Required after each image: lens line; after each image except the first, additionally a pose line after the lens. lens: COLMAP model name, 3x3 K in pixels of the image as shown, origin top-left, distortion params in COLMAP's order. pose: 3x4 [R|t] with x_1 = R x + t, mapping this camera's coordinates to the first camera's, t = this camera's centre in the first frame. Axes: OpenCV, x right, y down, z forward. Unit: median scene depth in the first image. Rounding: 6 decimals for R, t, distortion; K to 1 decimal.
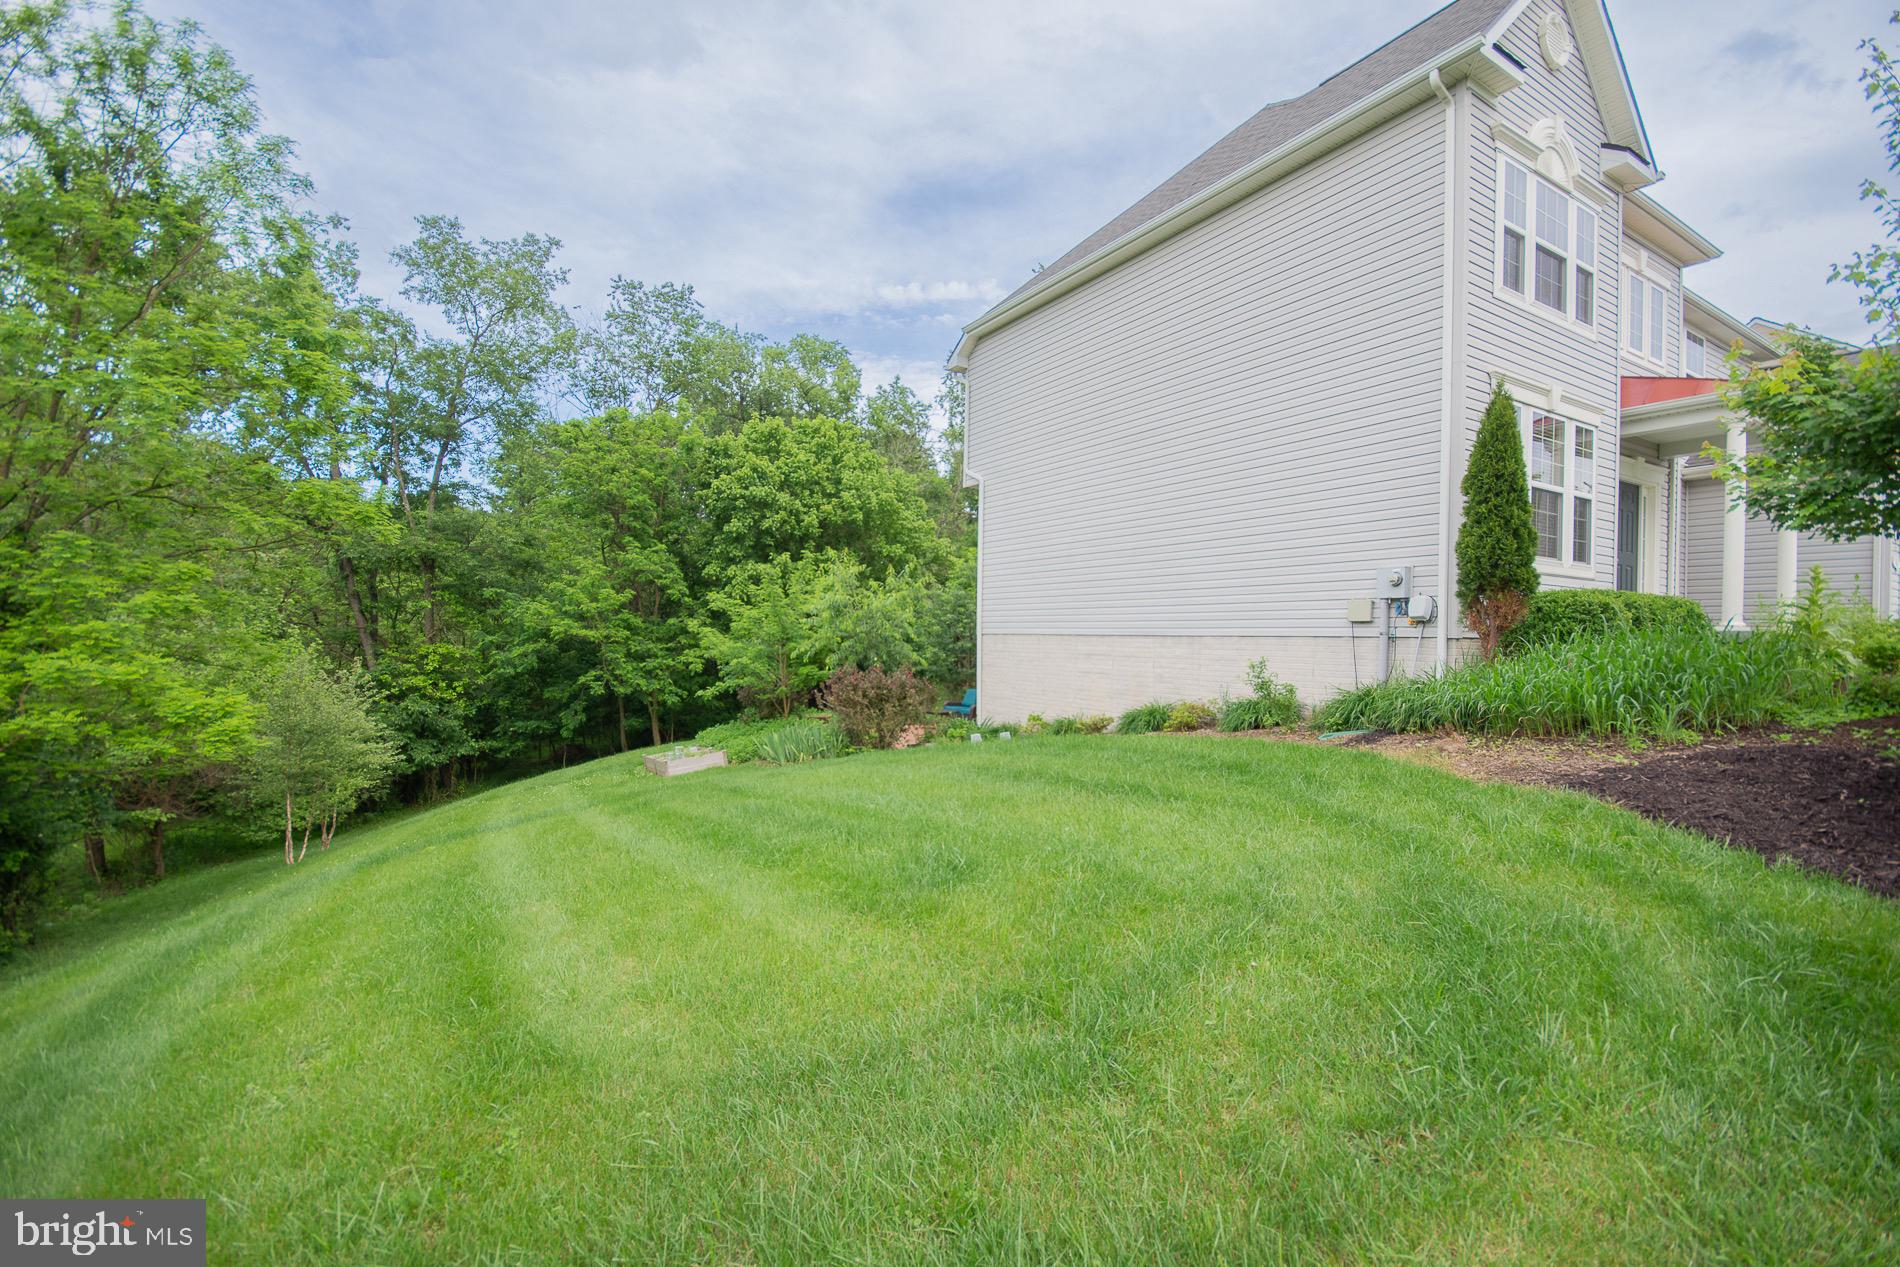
lens RADIAL K [[819.5, 0, 942.7], [0, 819.5, 639.4], [0, 0, 1]] dist [0.002708, -0.012799]
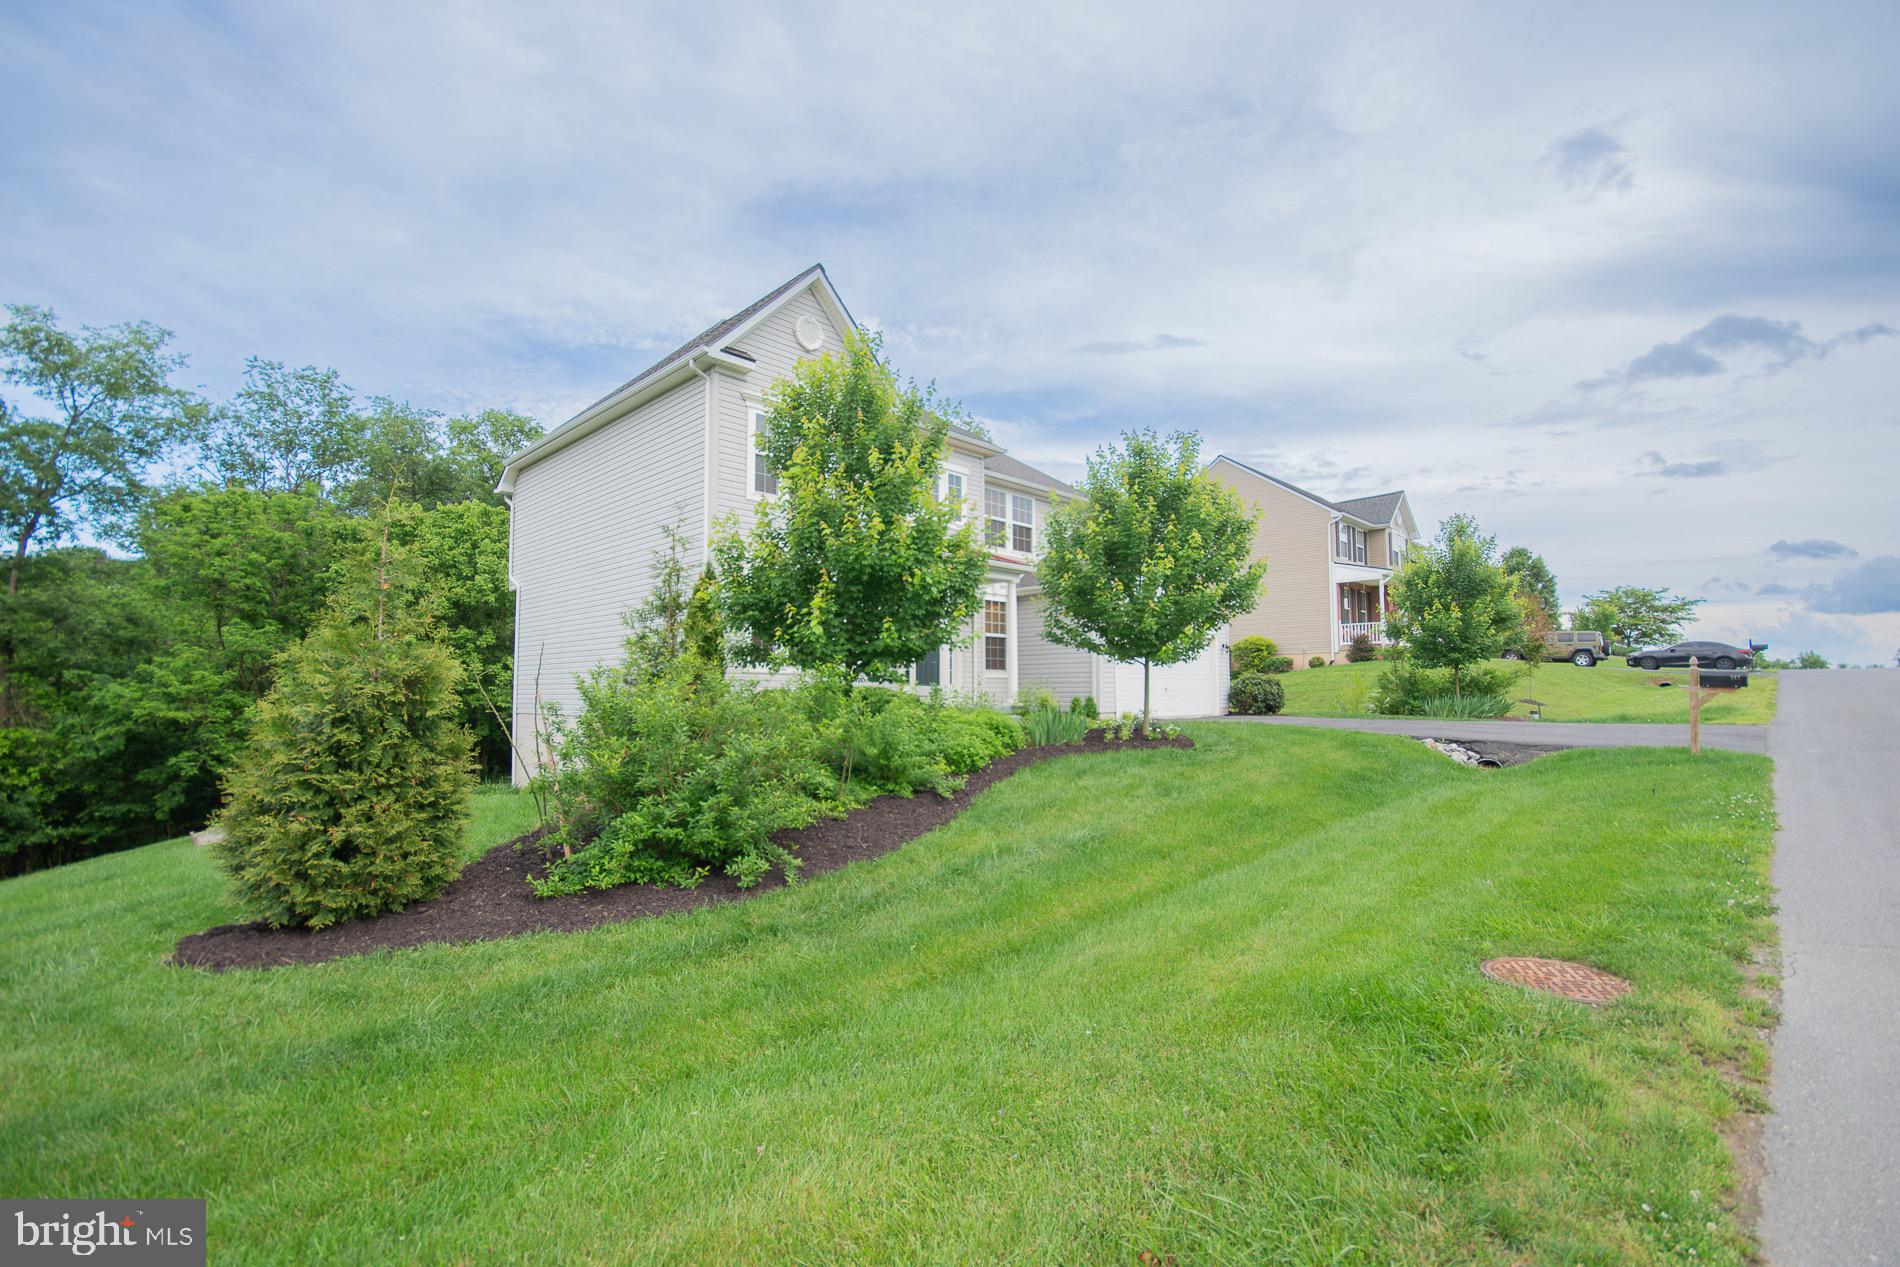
lens RADIAL K [[819.5, 0, 942.7], [0, 819.5, 639.4], [0, 0, 1]] dist [0.002708, -0.012799]
pose [[0.968654, -0.004417, 0.248376, 0.209348], [0.021312, 0.997633, -0.065375, -0.013266], [-0.247499, 0.068619, 0.966455, -0.190747]]
